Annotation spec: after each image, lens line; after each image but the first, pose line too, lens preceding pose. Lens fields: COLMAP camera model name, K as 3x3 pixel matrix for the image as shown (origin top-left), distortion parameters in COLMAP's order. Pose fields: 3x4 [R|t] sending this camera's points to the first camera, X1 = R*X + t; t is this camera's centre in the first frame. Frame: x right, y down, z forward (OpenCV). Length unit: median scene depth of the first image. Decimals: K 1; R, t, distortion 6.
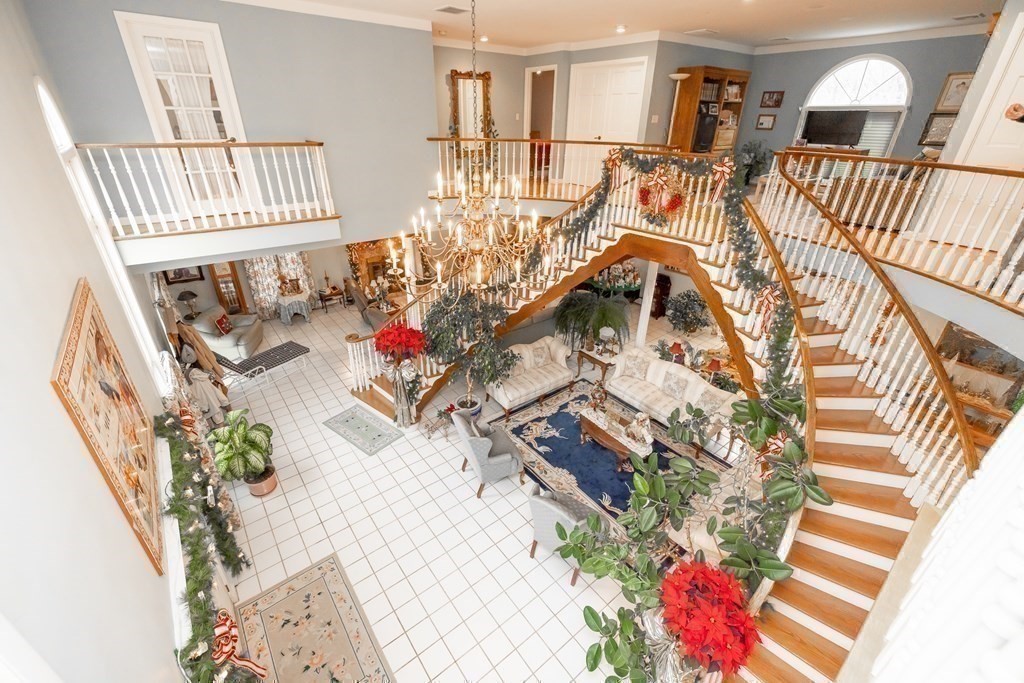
lens RADIAL K [[433.4, 0, 509.4], [0, 433.4, 339.9], [0, 0, 1]] dist [-0.000019, -0.000046]
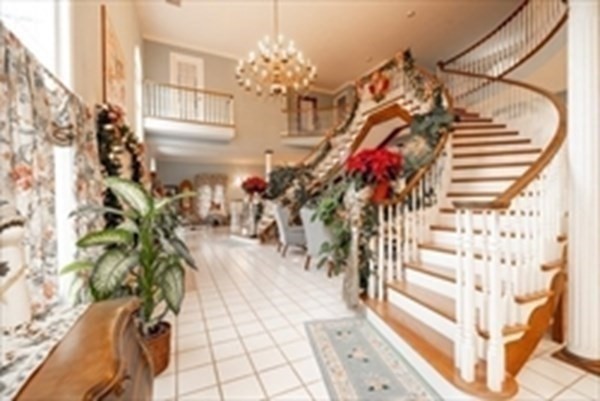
lens RADIAL K [[253.9, 0, 300.7], [0, 253.9, 200.4], [0, 0, 1]] dist [-0.000019, -0.000046]
pose [[0.978334, -0.006551, -0.206931, 0.224287], [-0.086955, 0.894069, -0.439409, 0.678862], [0.187889, 0.447882, 0.874128, 0.124980]]
